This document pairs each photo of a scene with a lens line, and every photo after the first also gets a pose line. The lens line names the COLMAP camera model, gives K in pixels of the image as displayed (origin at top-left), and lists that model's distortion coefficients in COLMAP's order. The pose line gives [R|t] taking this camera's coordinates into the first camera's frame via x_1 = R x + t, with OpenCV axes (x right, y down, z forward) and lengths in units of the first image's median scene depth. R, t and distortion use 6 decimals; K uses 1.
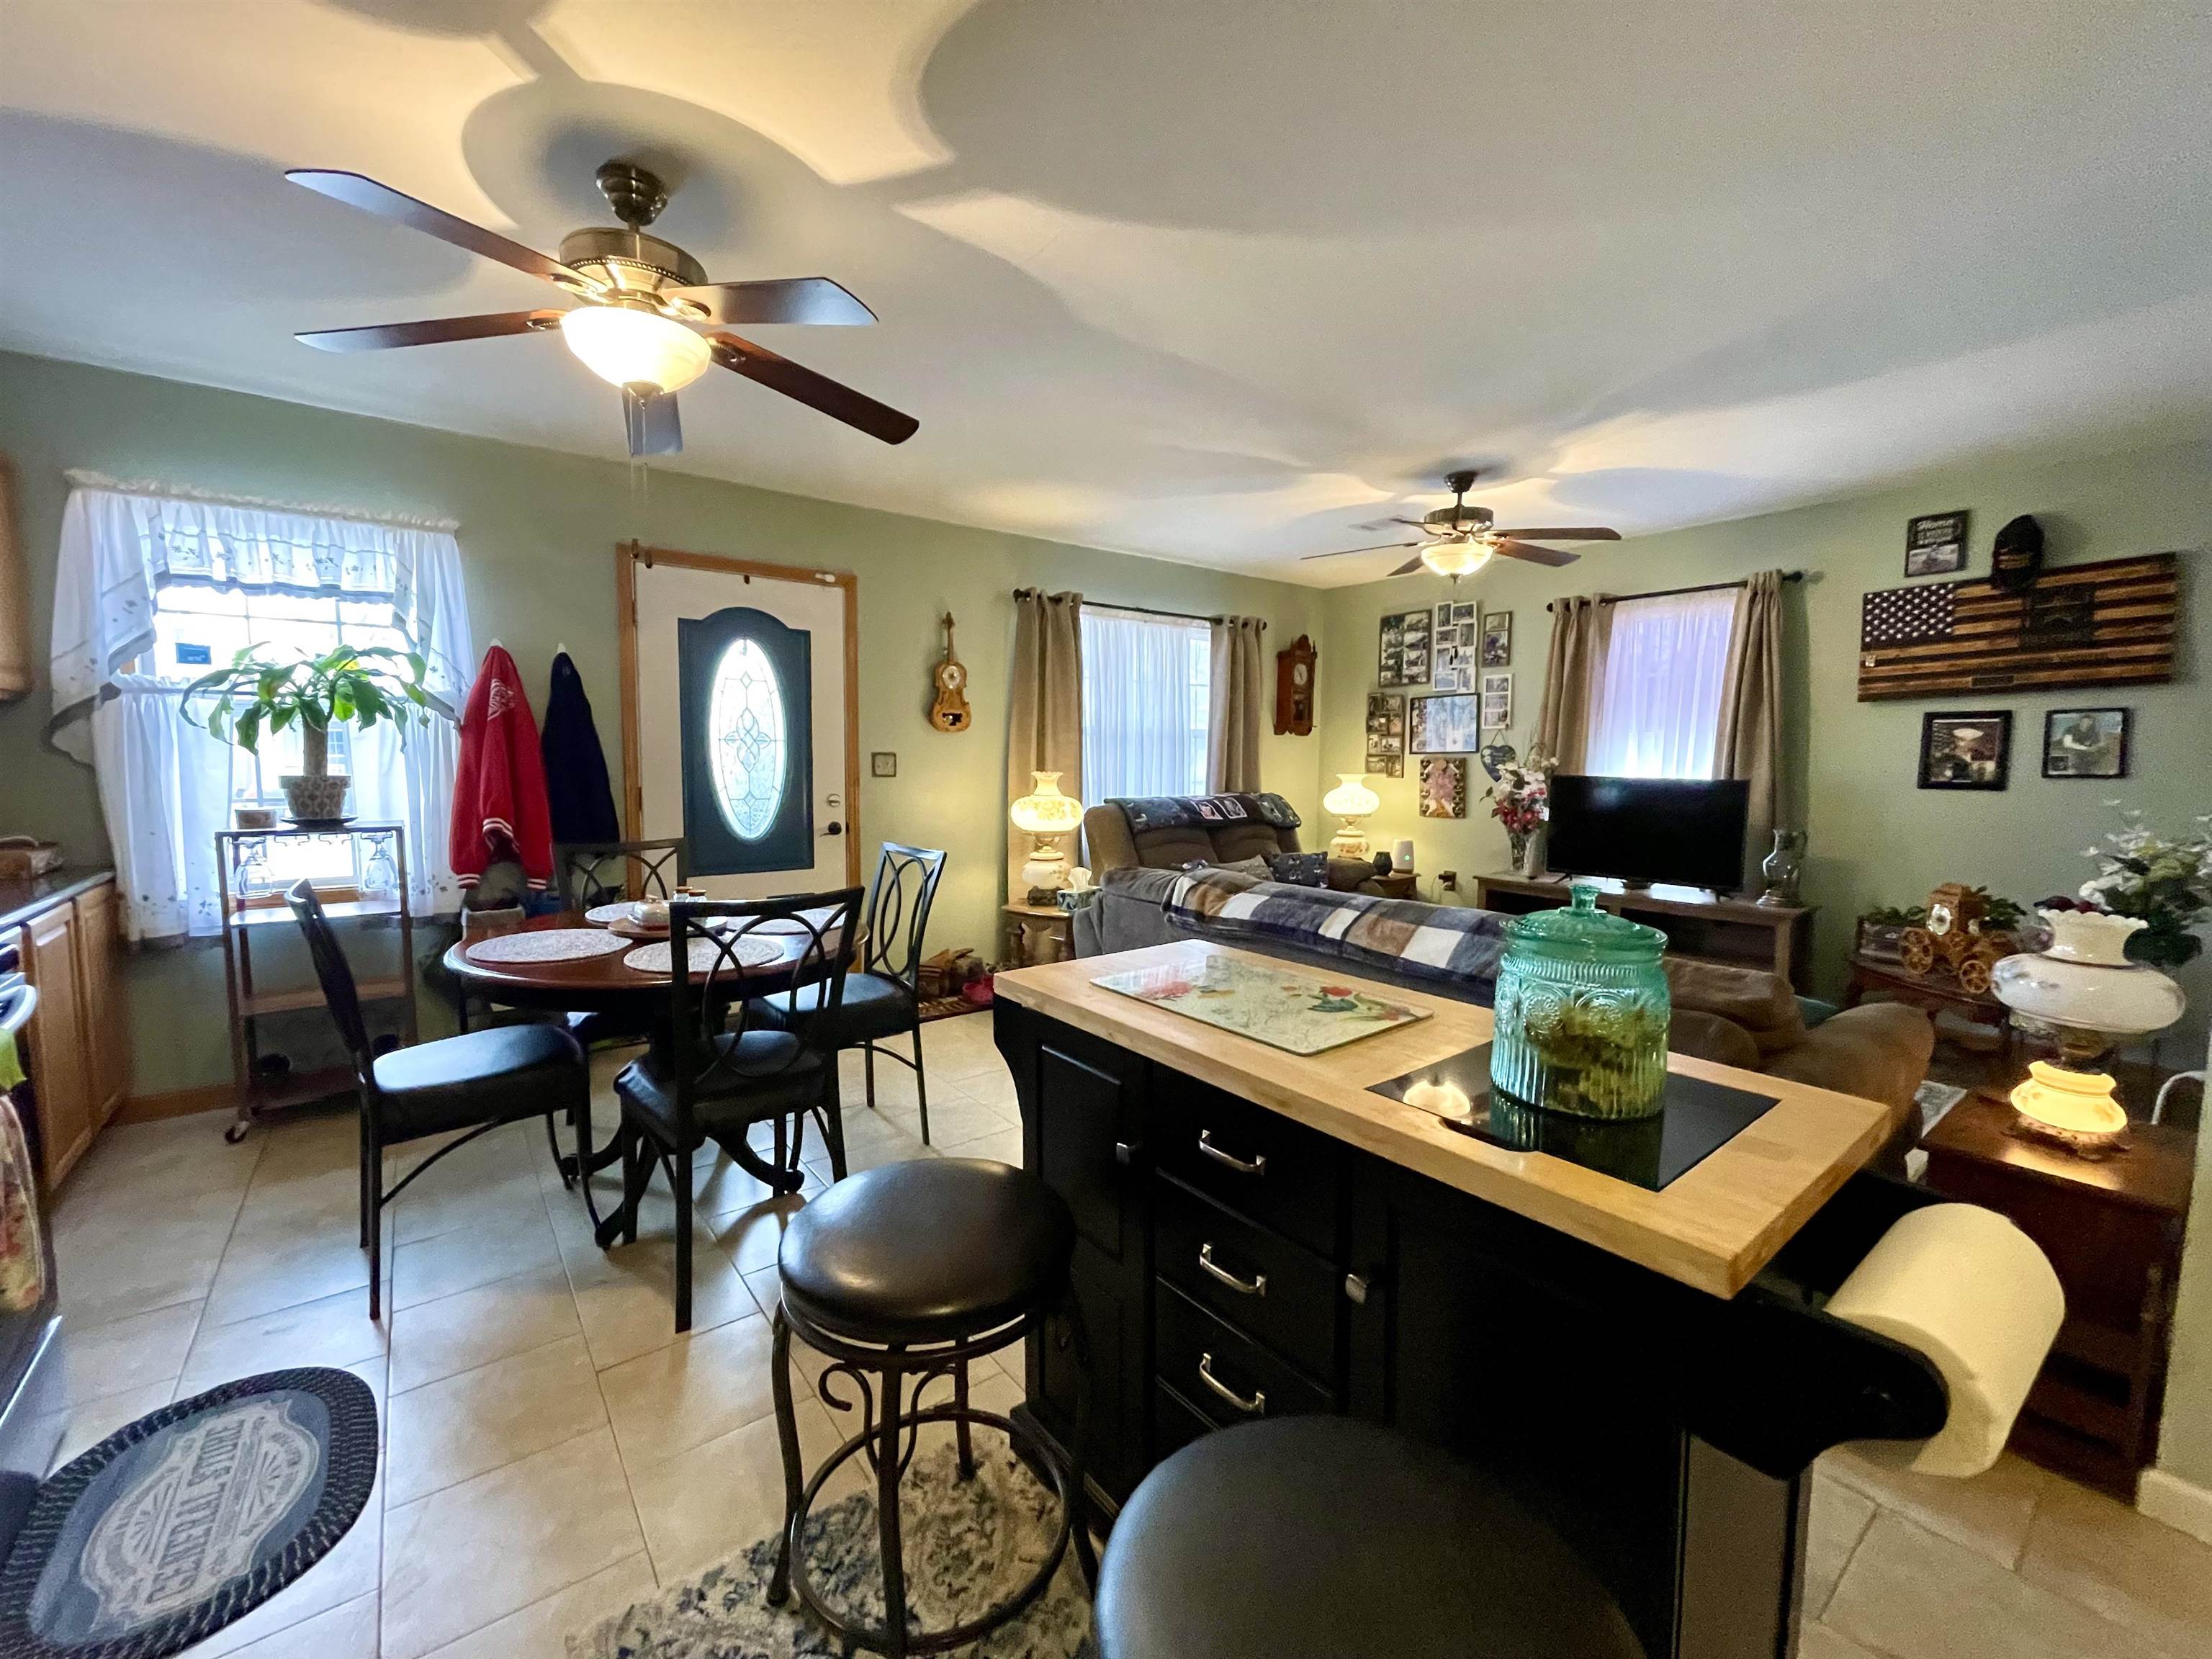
lens RADIAL K [[892.2, 0, 1098.9], [0, 892.2, 834.2], [0, 0, 1]] dist [0.000421, -0.000635]
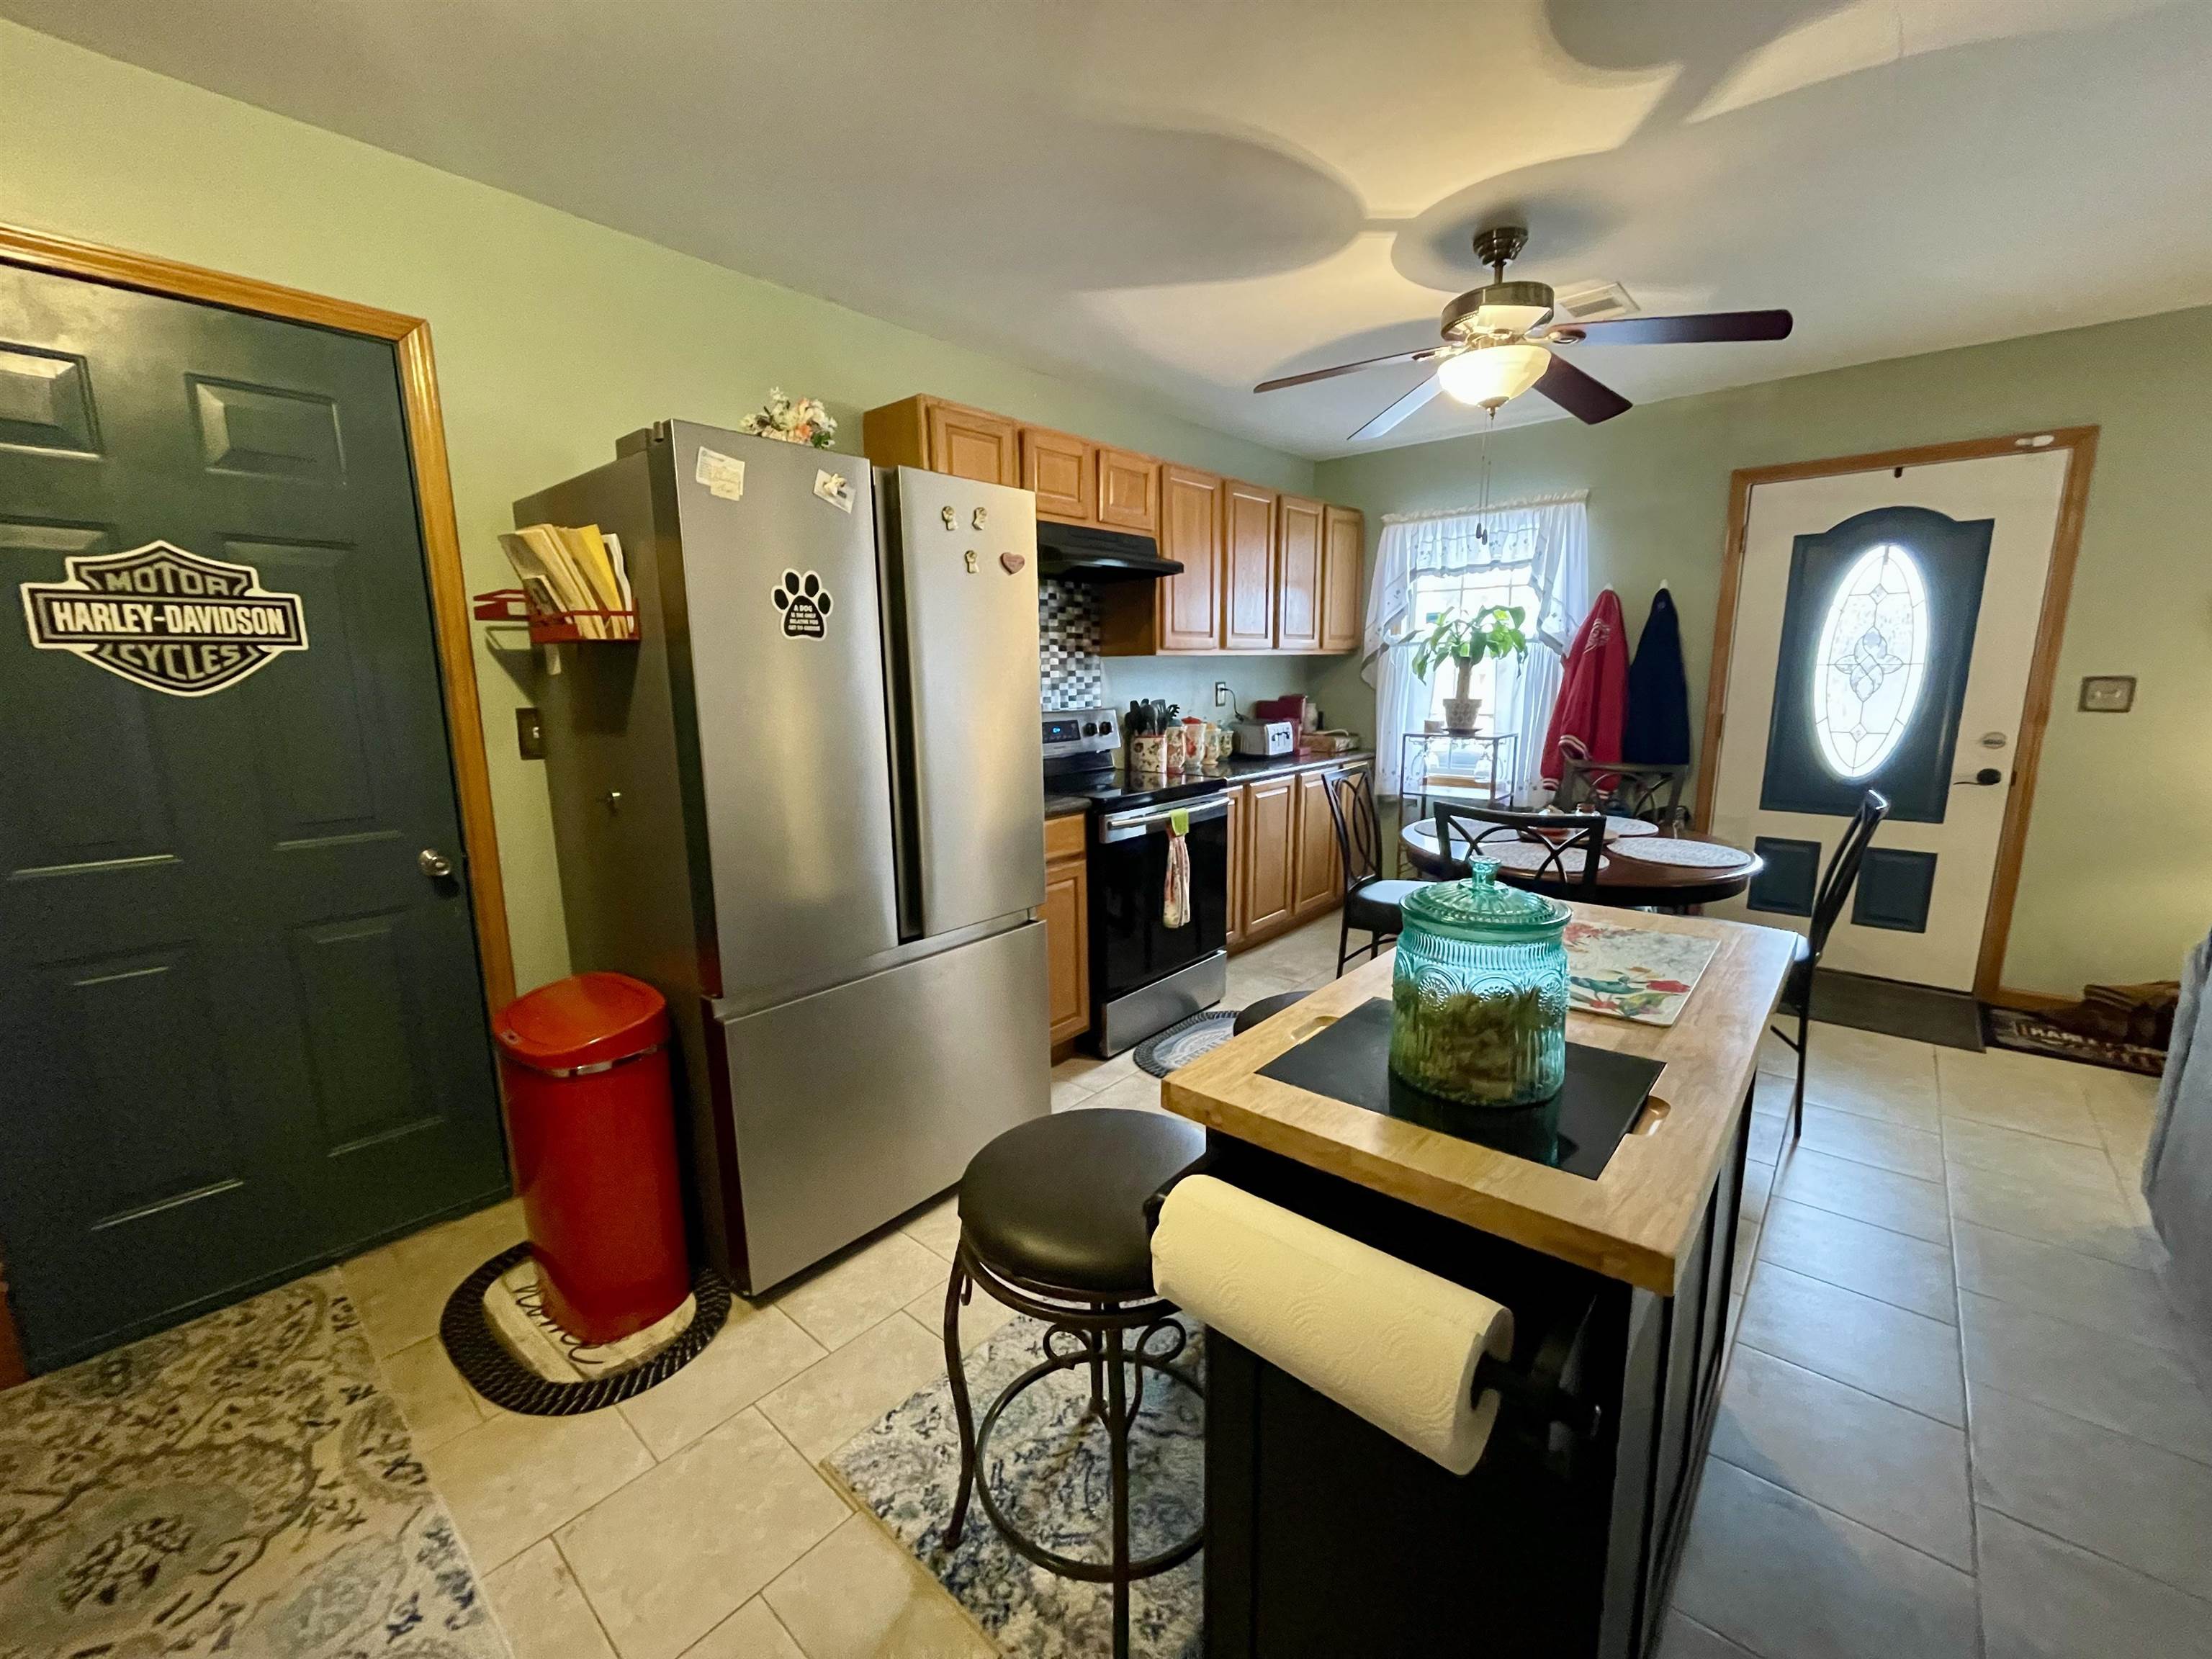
lens RADIAL K [[892.2, 0, 1098.9], [0, 892.2, 834.2], [0, 0, 1]] dist [0.000421, -0.000635]
pose [[0.191684, 0.166146, -0.967292, 0.334486], [-0.075438, 0.985146, 0.154263, -0.019902], [0.978553, 0.043401, 0.201370, 0.099373]]
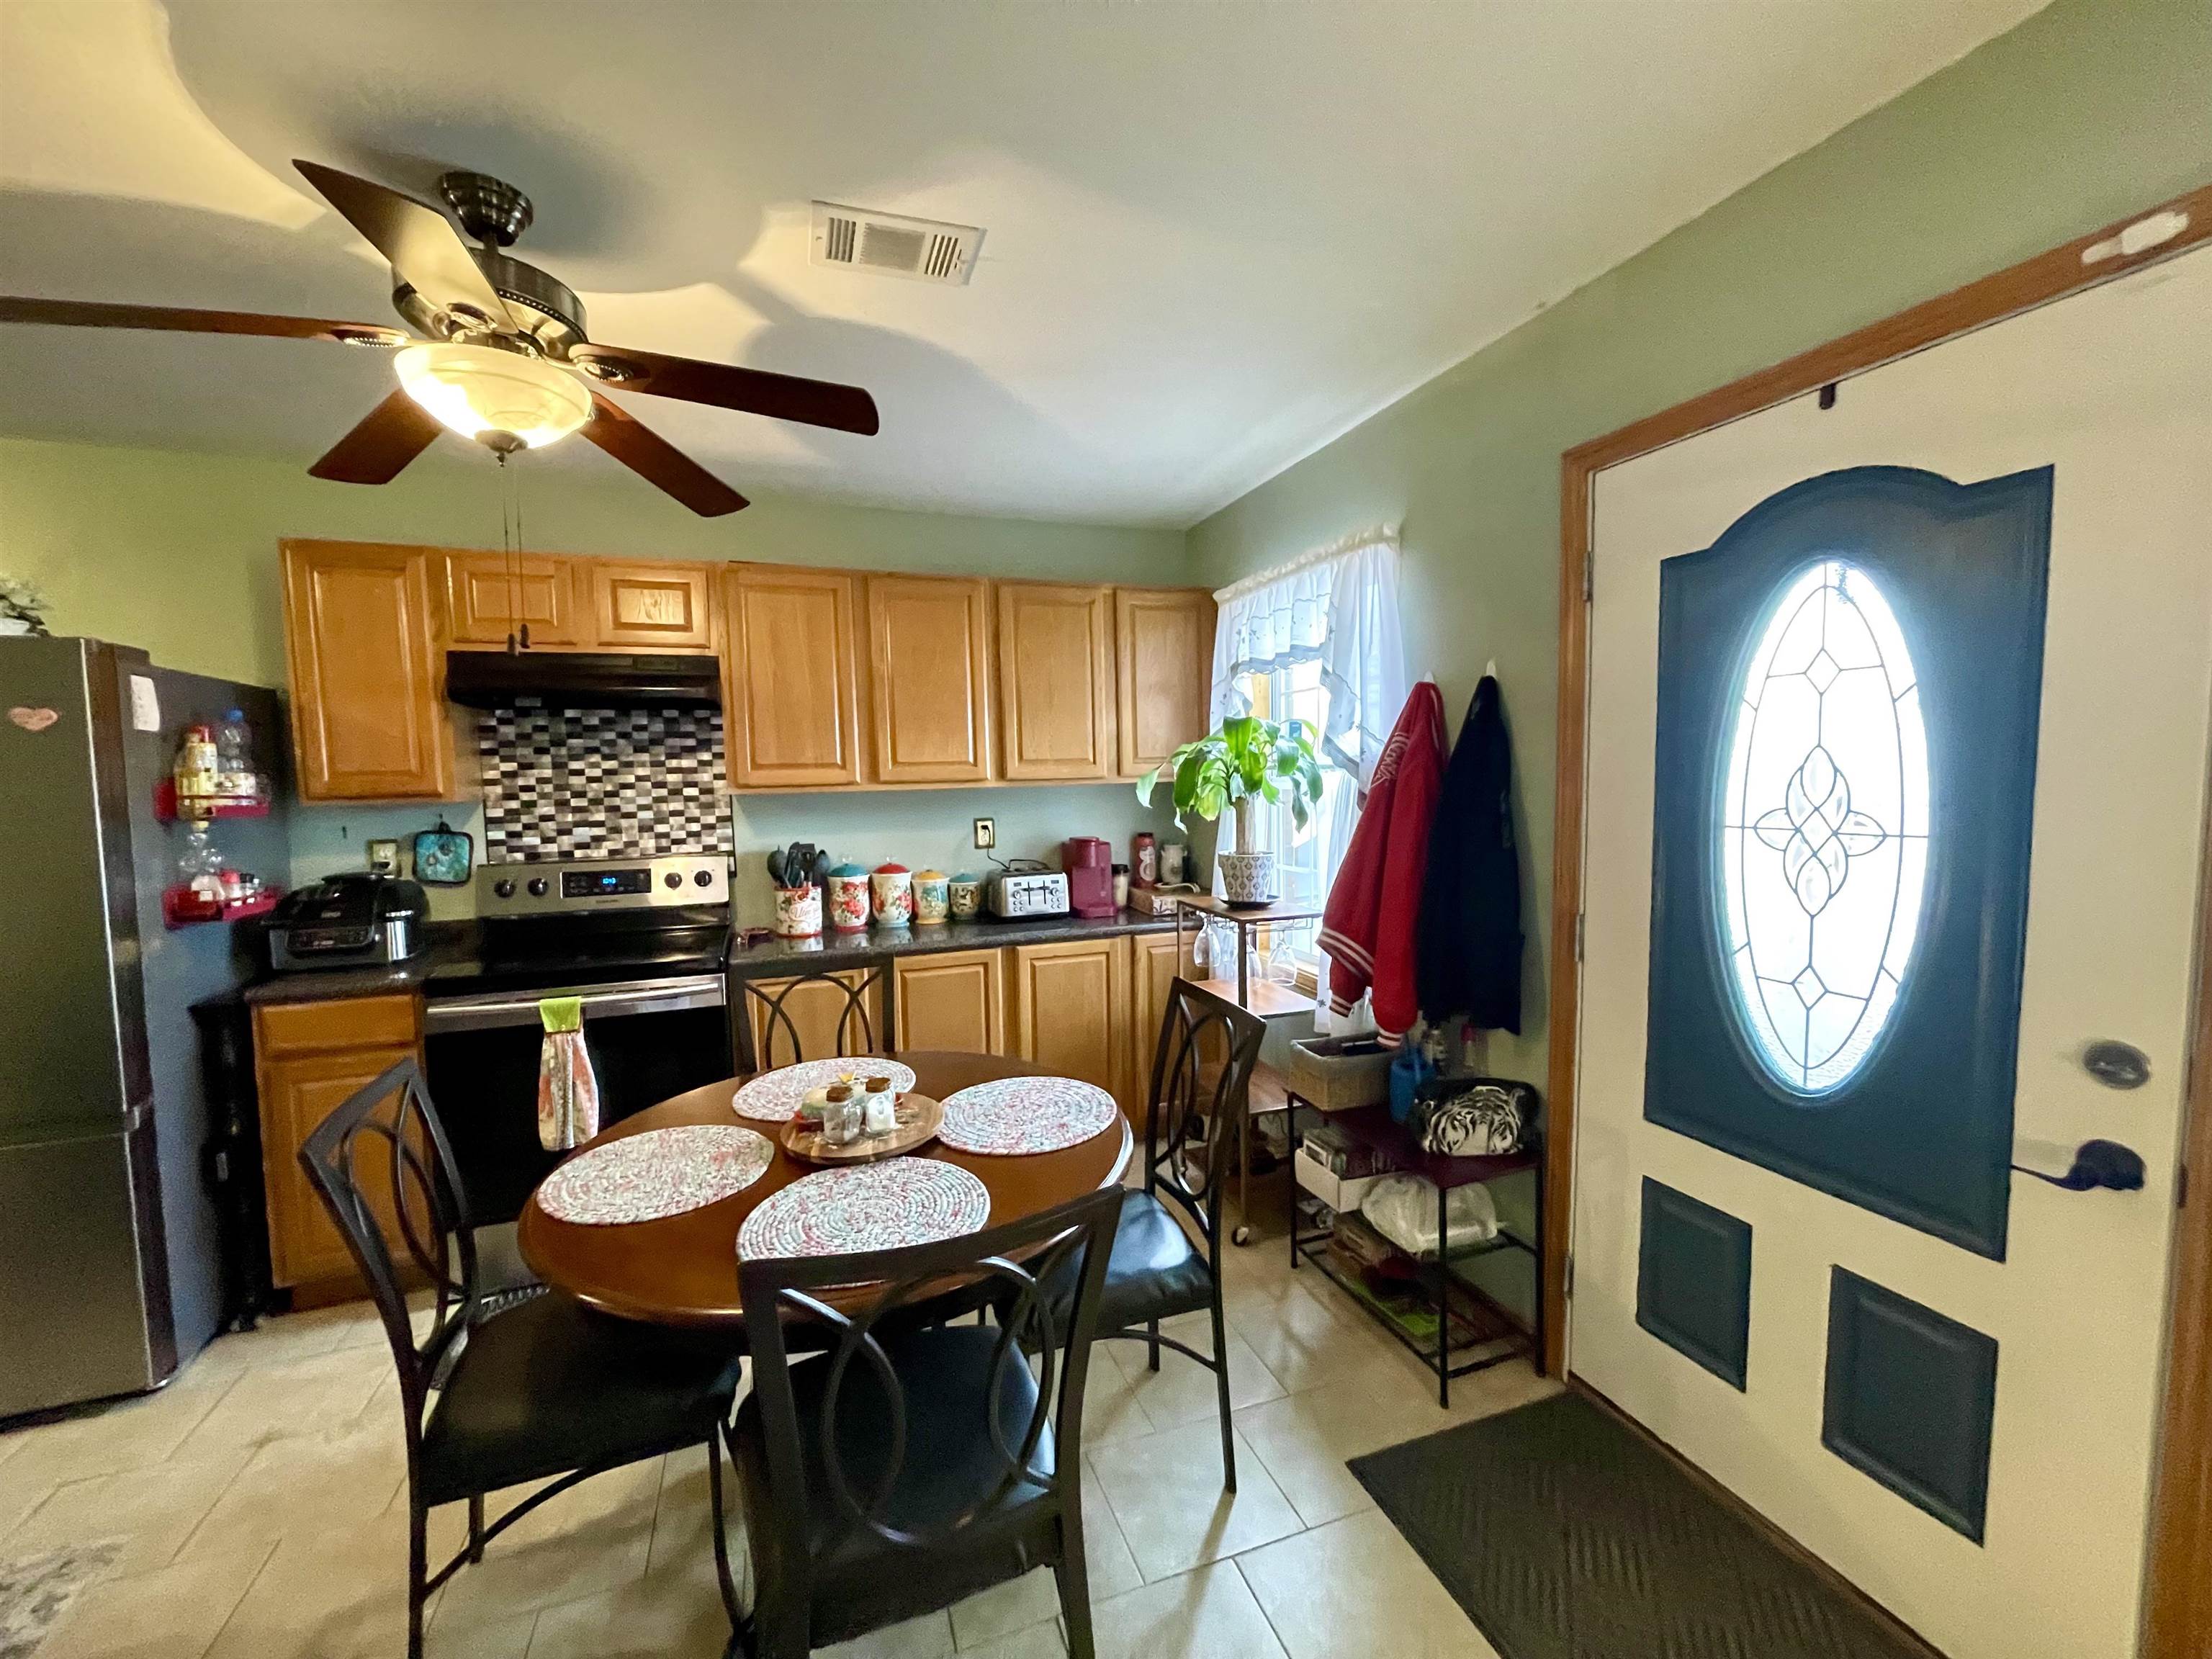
lens RADIAL K [[892.2, 0, 1098.9], [0, 892.2, 834.2], [0, 0, 1]] dist [0.000421, -0.000635]
pose [[-0.310073, 0.063320, -0.948602, 0.053706], [-0.072150, 0.993335, 0.089889, -0.117572], [0.947971, 0.096314, -0.303438, 0.835062]]
